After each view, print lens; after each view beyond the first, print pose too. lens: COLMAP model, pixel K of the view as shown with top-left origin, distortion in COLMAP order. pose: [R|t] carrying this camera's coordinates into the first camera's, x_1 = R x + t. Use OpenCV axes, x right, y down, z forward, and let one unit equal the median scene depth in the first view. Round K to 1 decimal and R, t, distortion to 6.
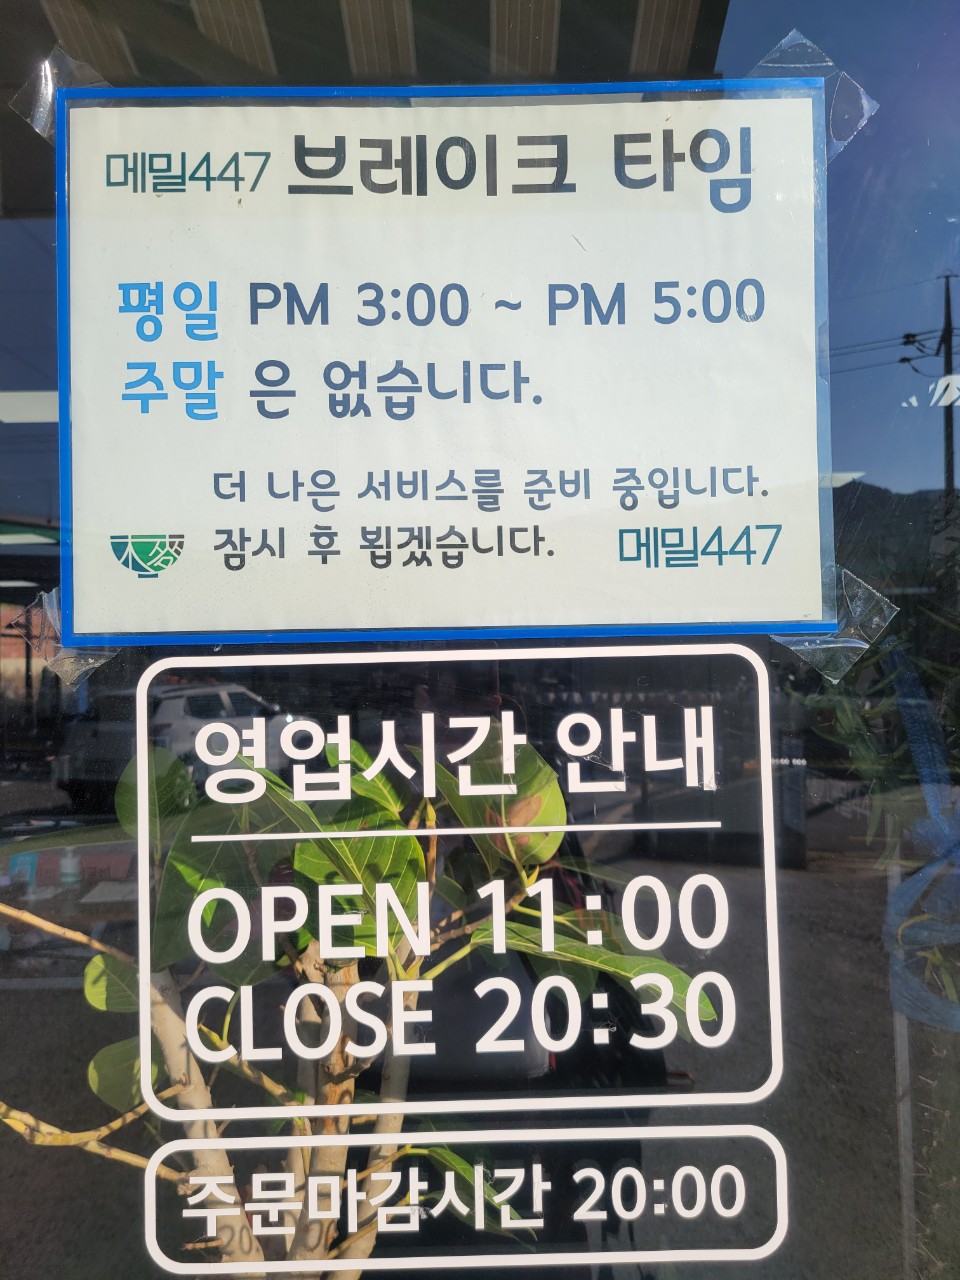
lens RADIAL K [[950.0, 0, 483.9], [0, 950.0, 643.9], [0, 0, 1]] dist [0.044659, -0.026925]
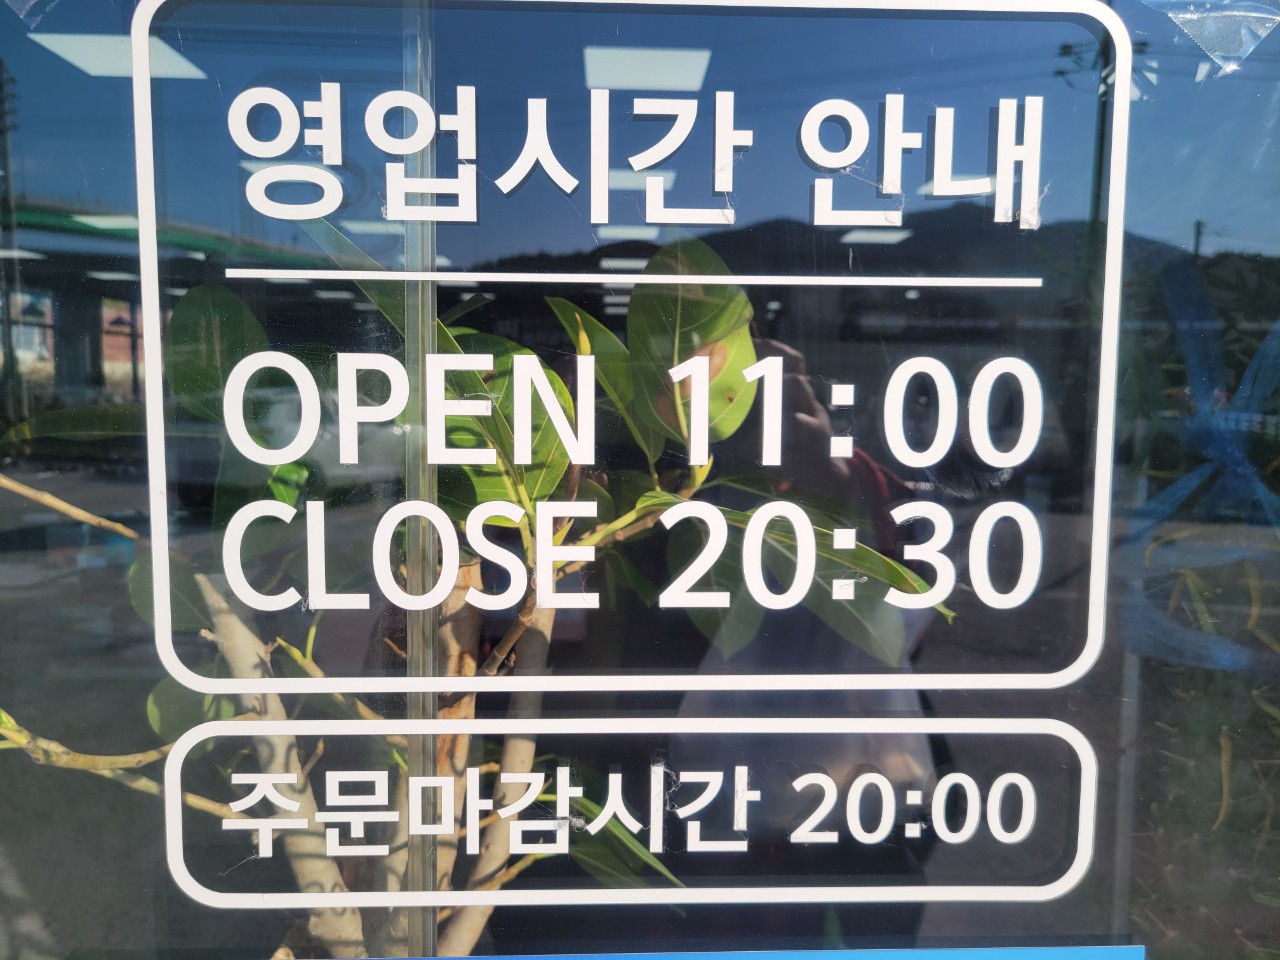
lens RADIAL K [[950.0, 0, 637.8], [0, 950.0, 478.8], [0, 0, 1]] dist [0.044659, -0.026925]
pose [[0.998947, 0.028258, 0.036147, -0.049854], [-0.032004, 0.993674, 0.107642, 0.262938], [-0.032877, -0.108686, 0.993532, 0.339555]]
